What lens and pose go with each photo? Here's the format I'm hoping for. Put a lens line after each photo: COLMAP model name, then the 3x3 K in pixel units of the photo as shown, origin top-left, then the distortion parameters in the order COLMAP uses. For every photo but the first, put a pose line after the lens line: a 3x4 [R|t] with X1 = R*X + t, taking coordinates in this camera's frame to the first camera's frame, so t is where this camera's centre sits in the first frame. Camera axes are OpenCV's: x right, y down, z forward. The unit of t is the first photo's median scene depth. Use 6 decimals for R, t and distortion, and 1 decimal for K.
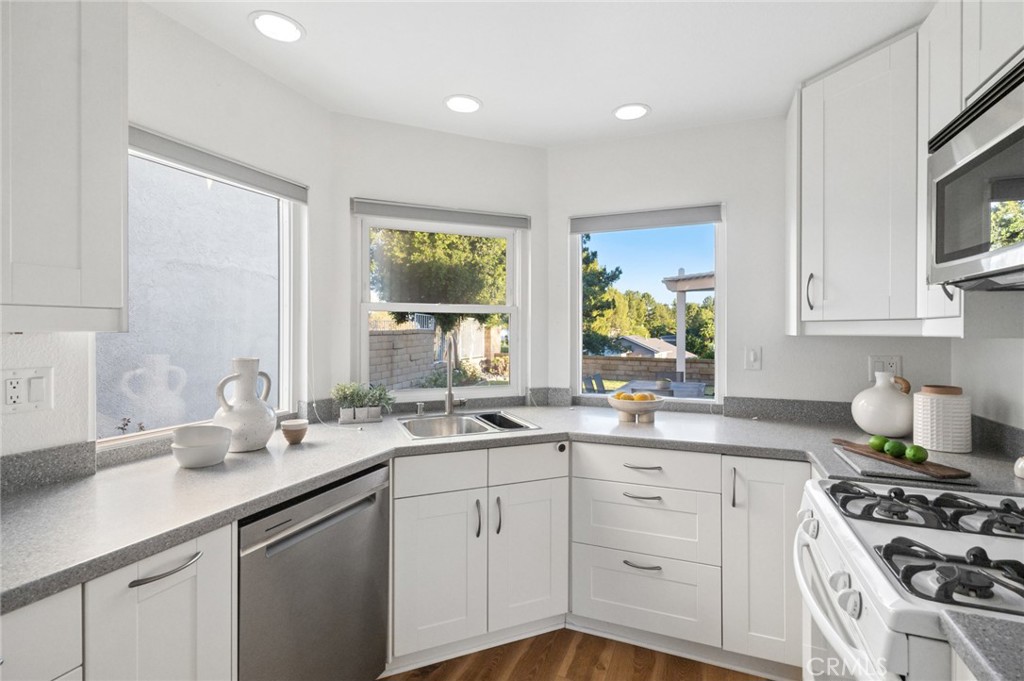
lens RADIAL K [[470.9, 0, 516.2], [0, 470.9, 336.6], [0, 0, 1]] dist [-0.000852, 0.001071]
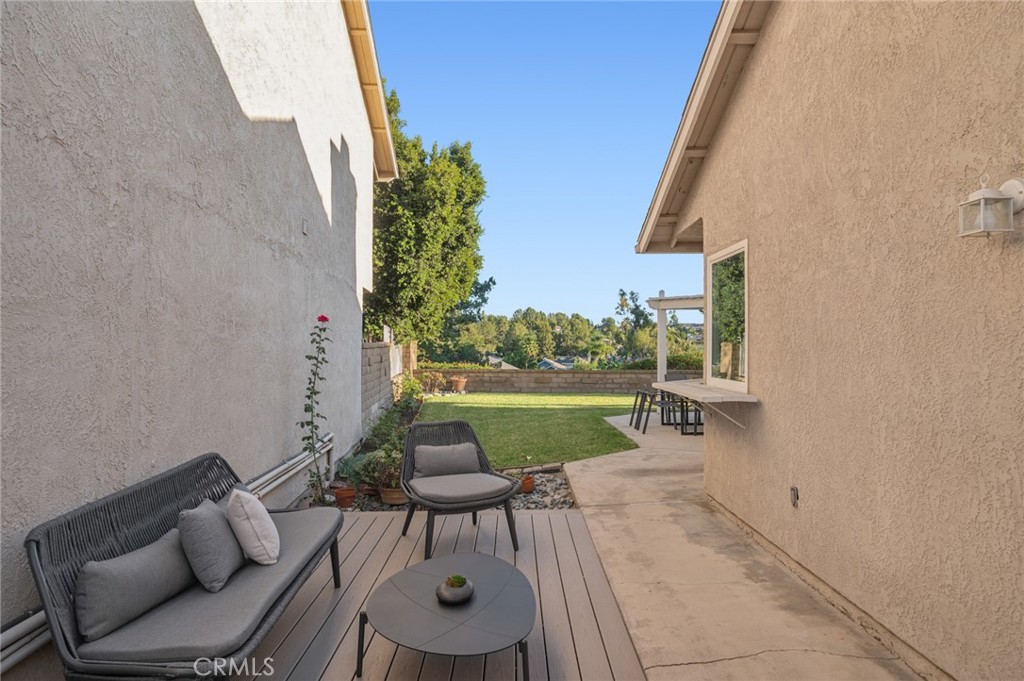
lens RADIAL K [[577.1, 0, 516.1], [0, 577.1, 342.3], [0, 0, 1]] dist [-0.000727, 0.003487]
pose [[0.925784, 0.000818, 0.378053, -2.263105], [0.007954, 0.999734, -0.021641, 0.066558], [-0.377970, 0.023041, 0.925531, -0.920060]]
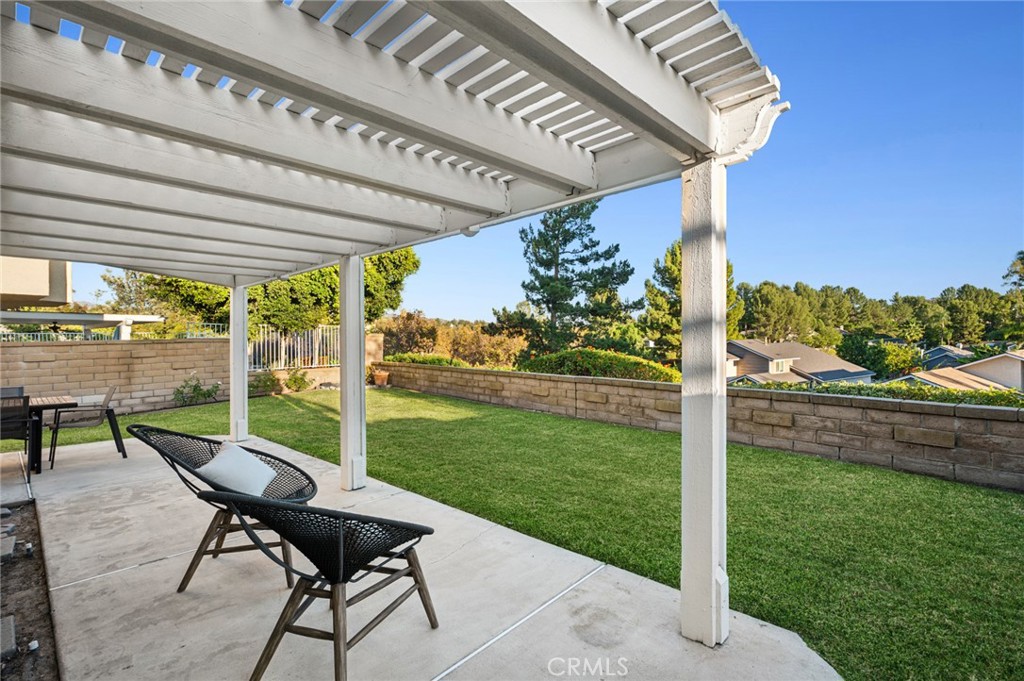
lens RADIAL K [[470.9, 0, 504.4], [0, 470.9, 343.1], [0, 0, 1]] dist [-0.000852, 0.001071]
pose [[0.928919, -0.011733, -0.370098, 4.441112], [0.011573, 0.999930, -0.002655, 0.030723], [0.370103, -0.001817, 0.928989, 1.712084]]
